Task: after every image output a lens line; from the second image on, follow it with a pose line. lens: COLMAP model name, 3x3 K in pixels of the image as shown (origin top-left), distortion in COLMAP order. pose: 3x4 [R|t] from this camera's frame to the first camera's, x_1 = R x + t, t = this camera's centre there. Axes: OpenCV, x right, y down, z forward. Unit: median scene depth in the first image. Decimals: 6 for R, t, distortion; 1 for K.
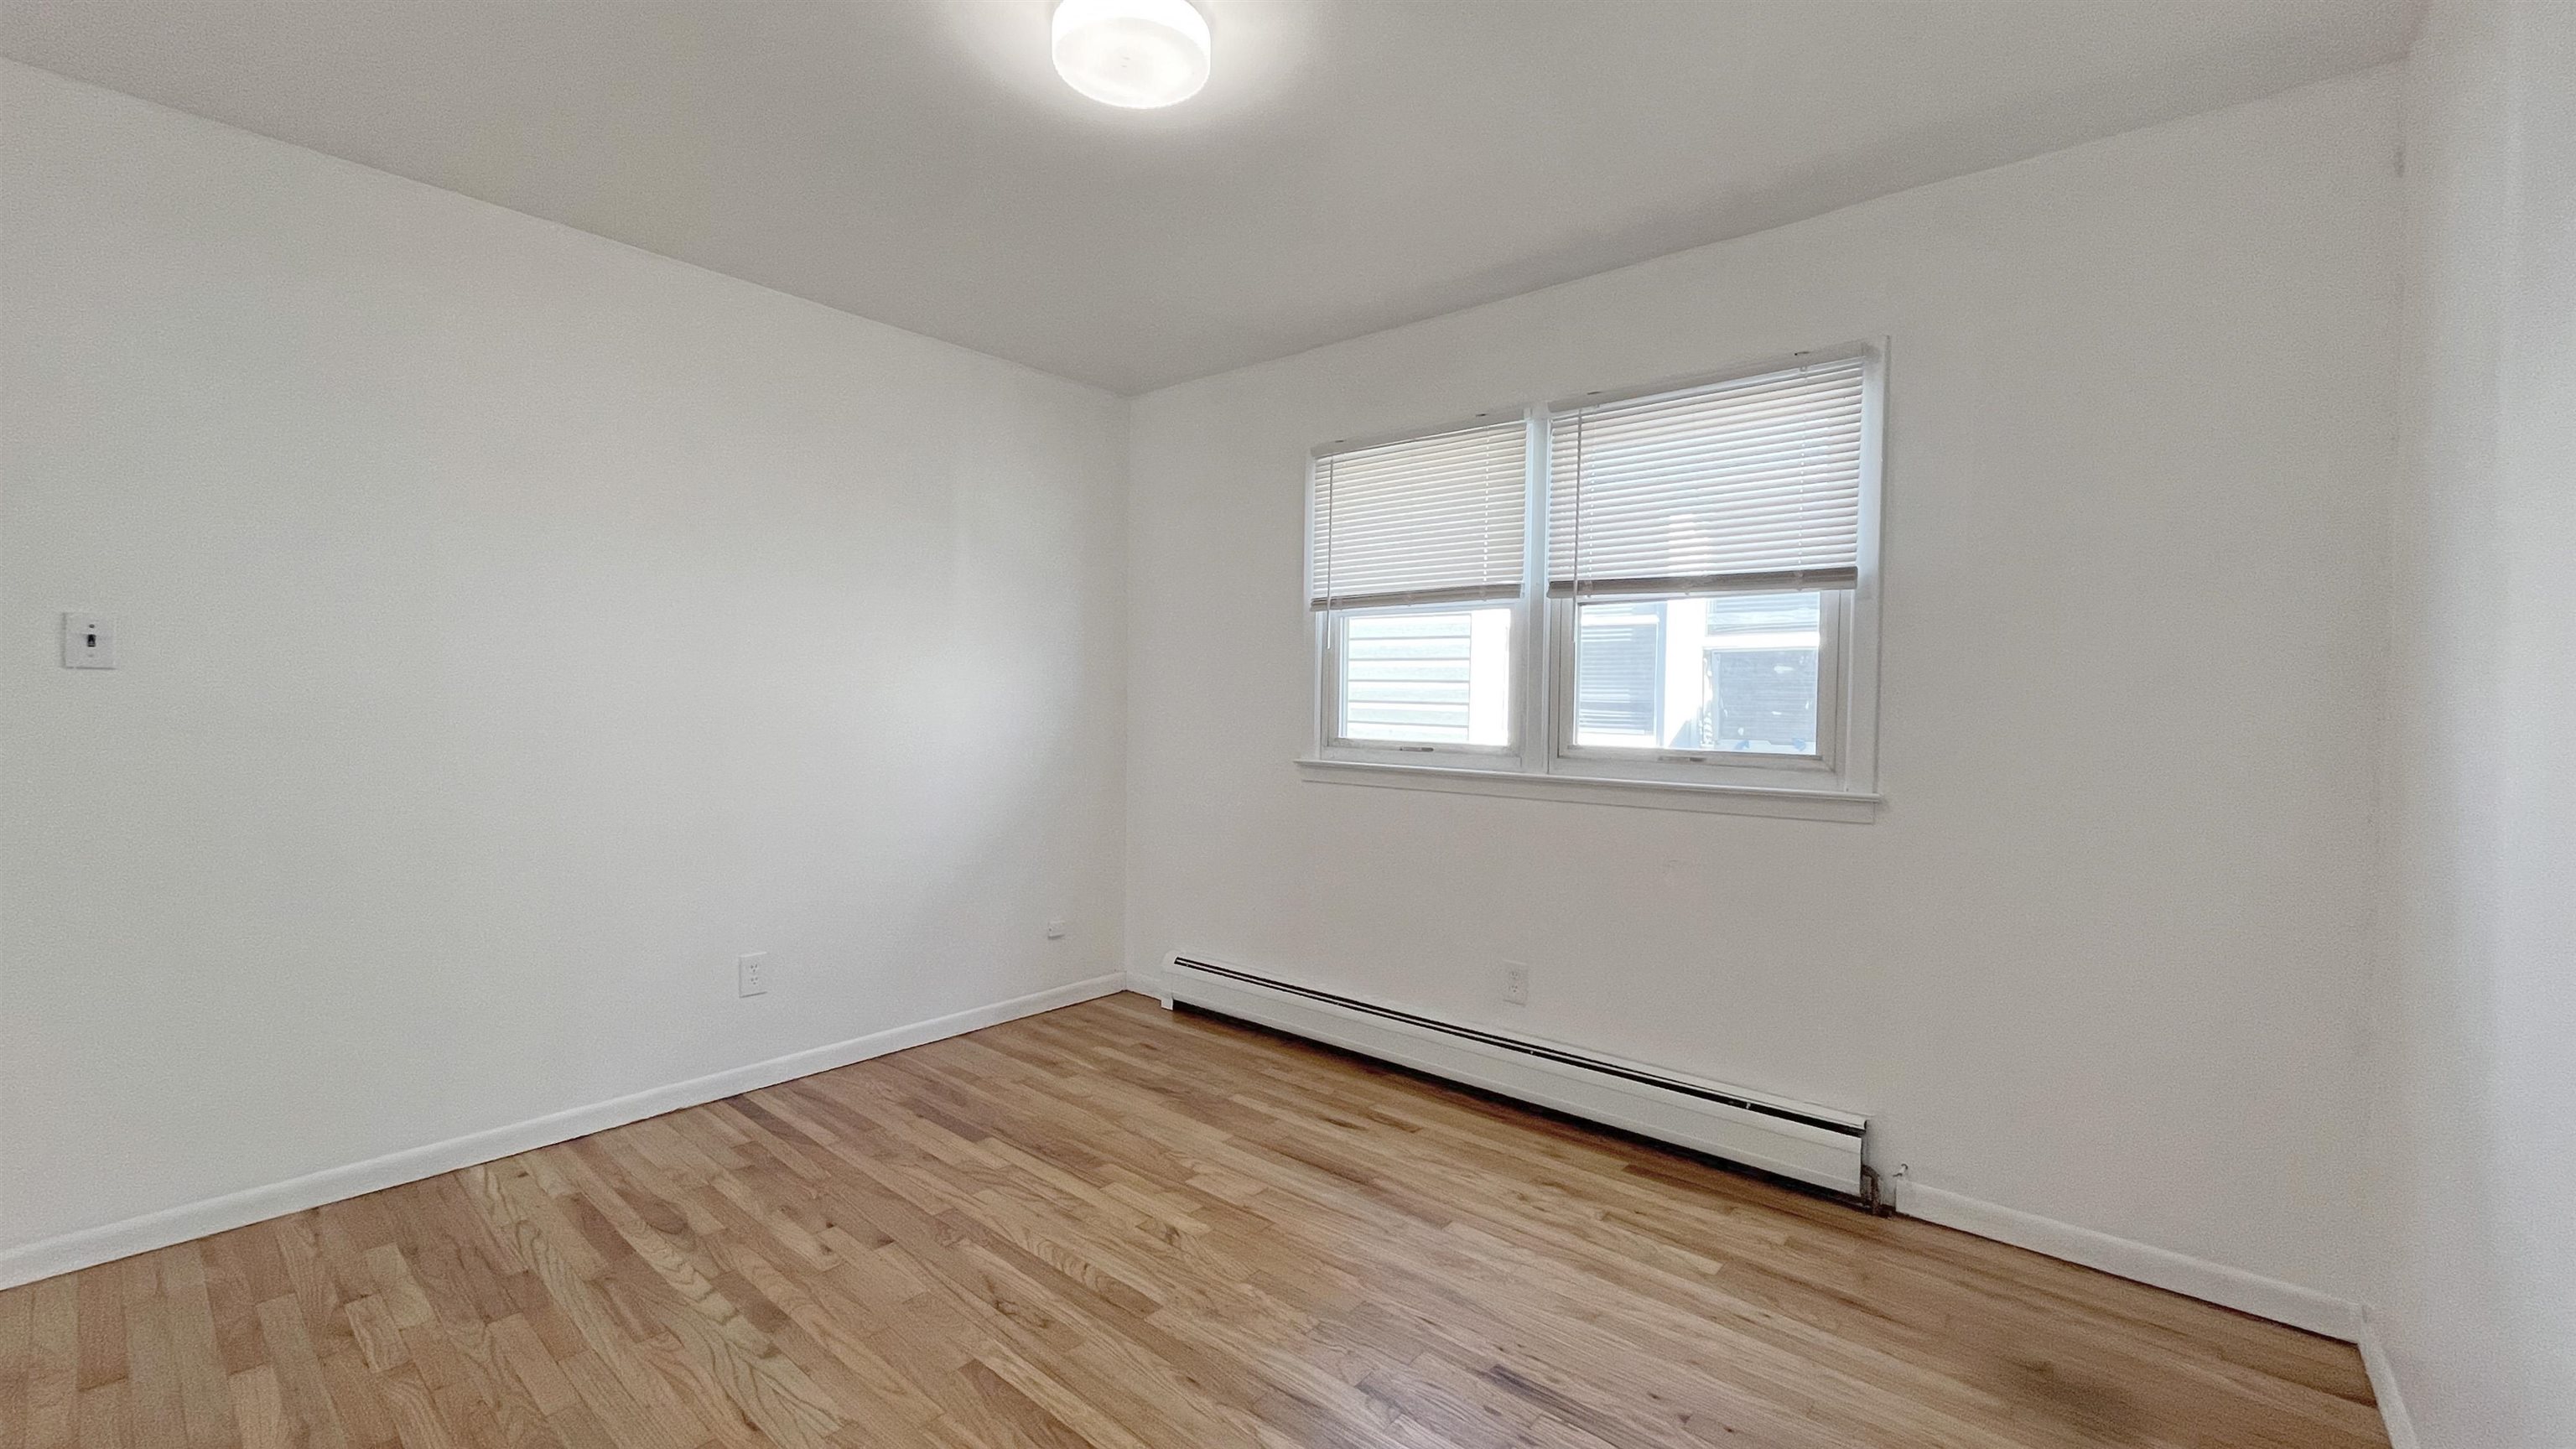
lens RADIAL K [[1044.0, 0, 1280.0], [0, 1044.0, 717.9], [0, 0, 1]] dist [-0.002688, -0.000082]
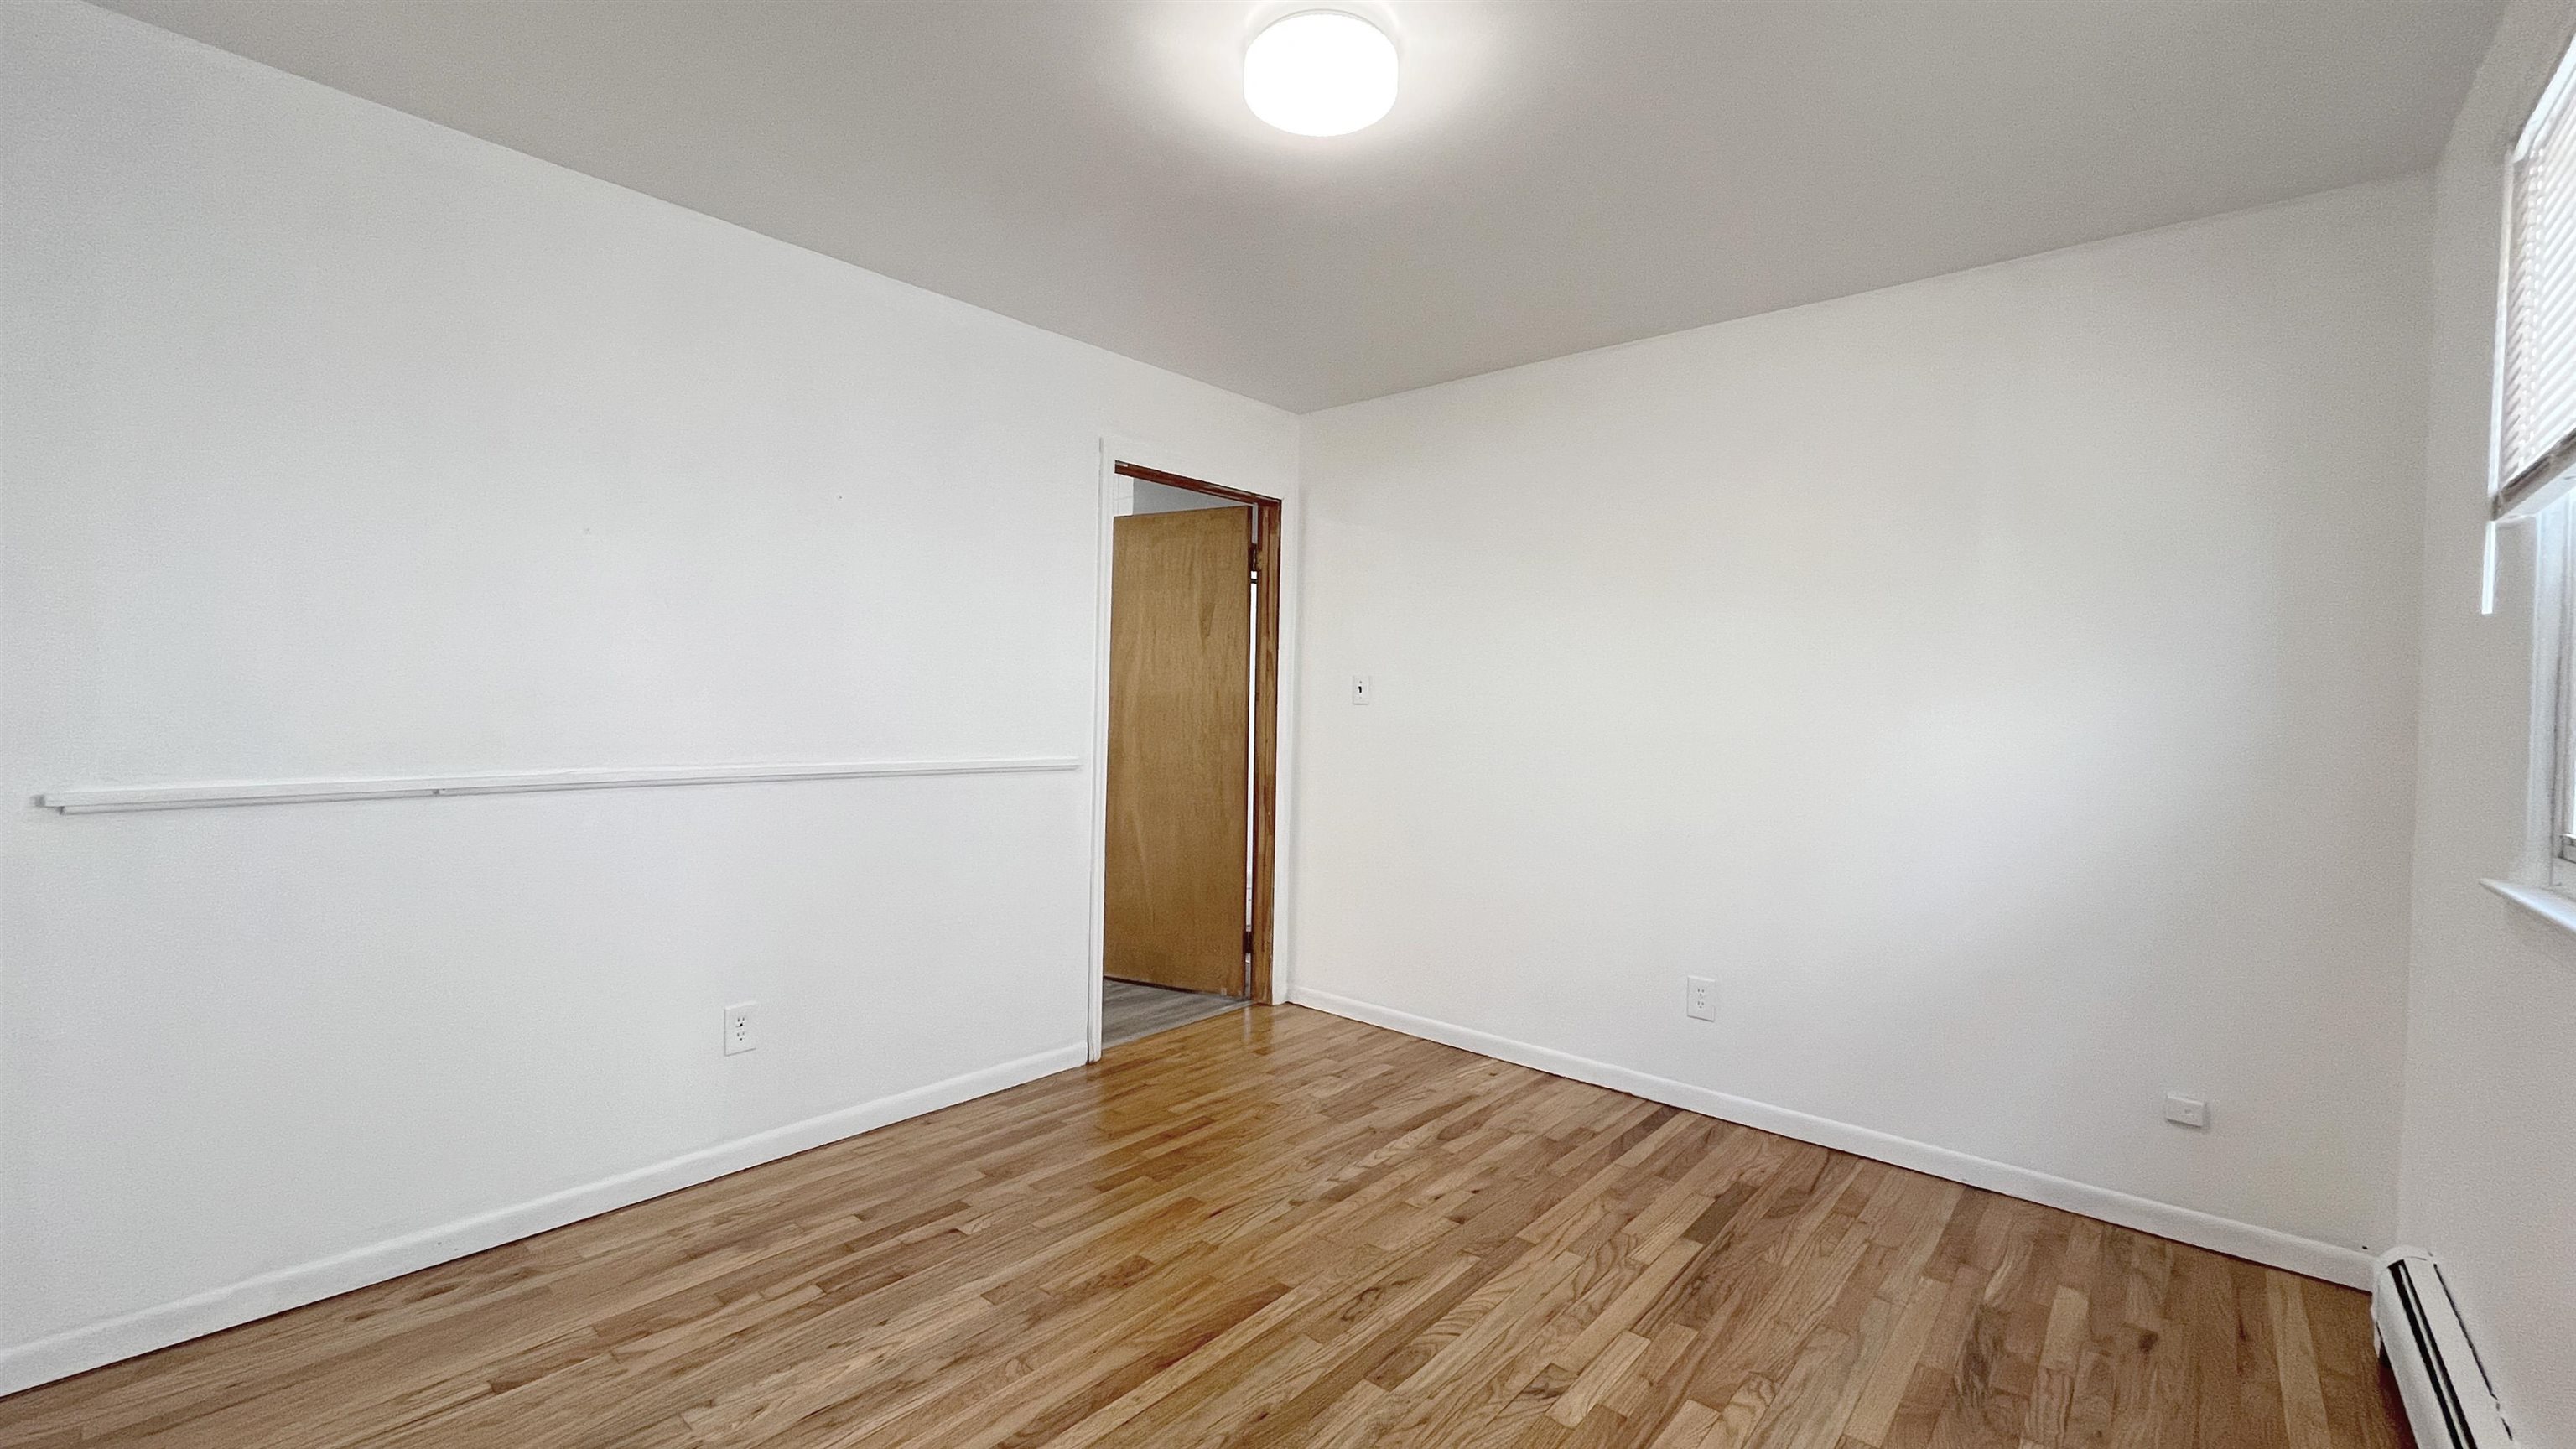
lens RADIAL K [[1044.0, 0, 1275.1], [0, 1044.0, 721.8], [0, 0, 1]] dist [-0.002688, -0.000082]
pose [[-0.014700, -0.002061, -0.999890, 0.600123], [-0.044554, 0.999006, -0.001404, -0.004933], [0.998899, 0.044528, -0.014777, 0.676550]]
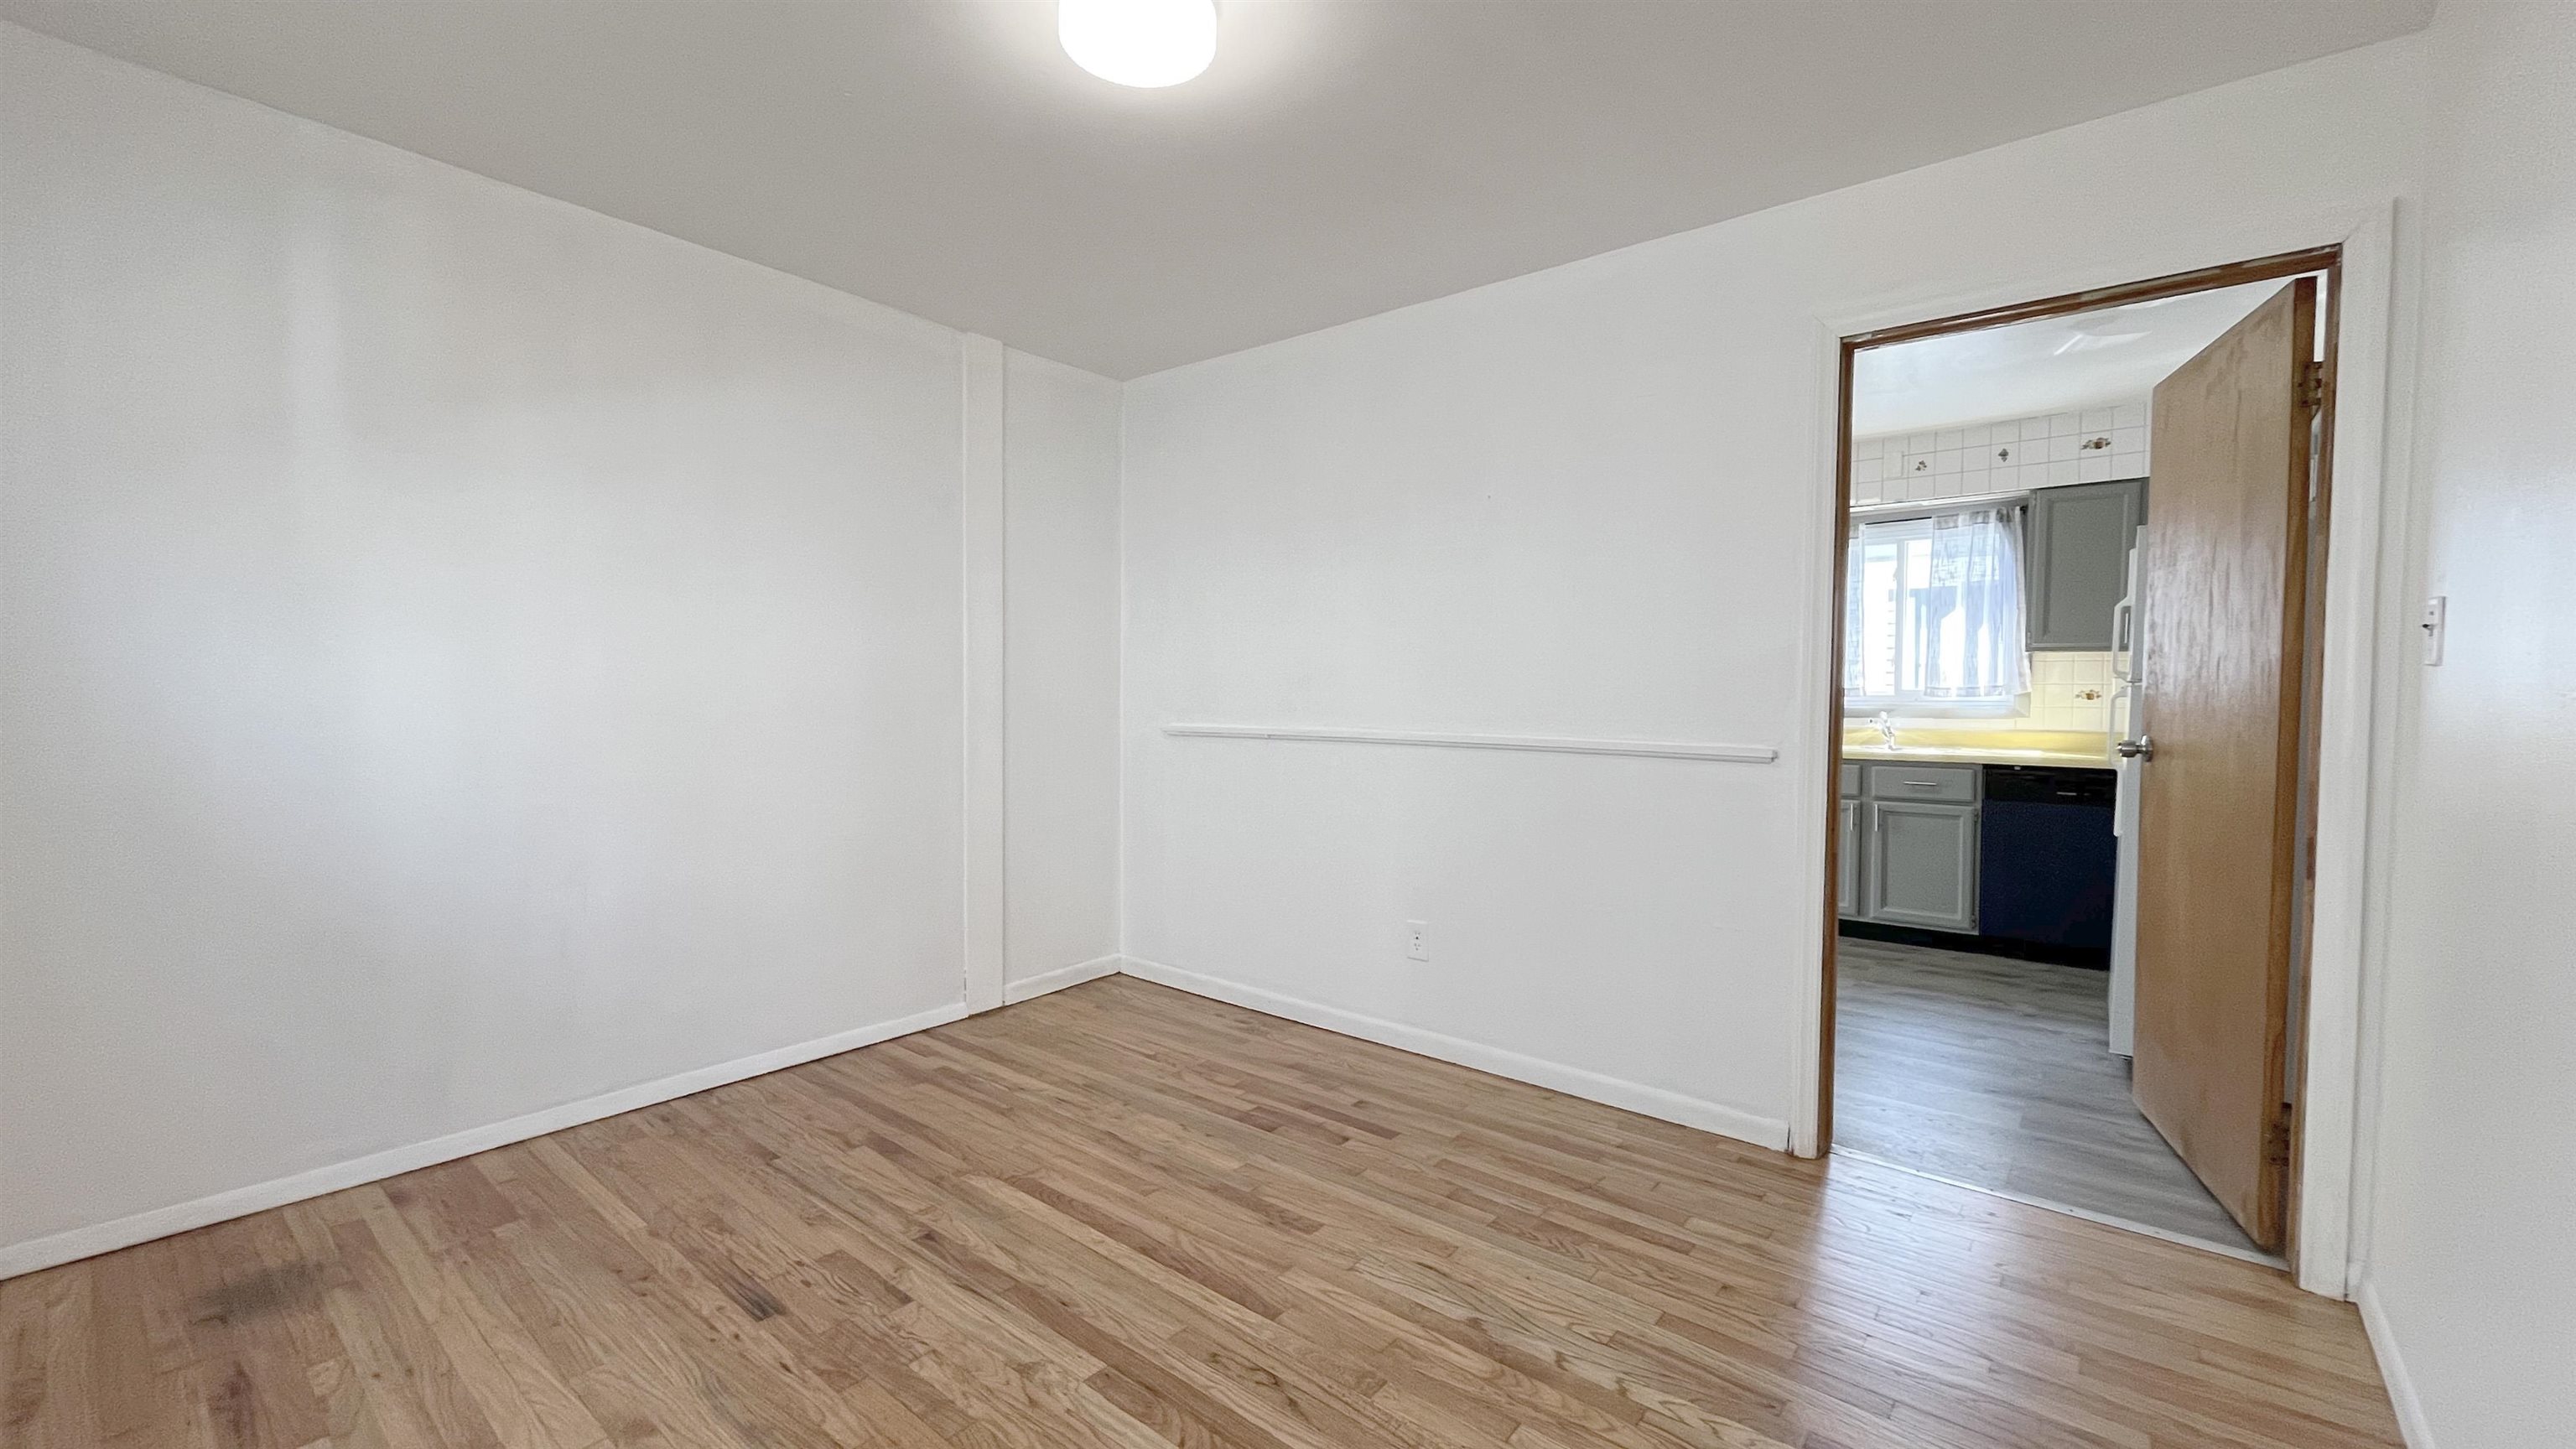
lens RADIAL K [[1044.0, 0, 1287.3], [0, 1044.0, 710.1], [0, 0, 1]] dist [-0.002688, -0.000082]
pose [[-0.999550, -0.024362, -0.017482, -0.191139], [-0.025163, 0.998570, 0.047170, -0.023144], [0.016307, 0.047589, -0.998734, 1.392989]]
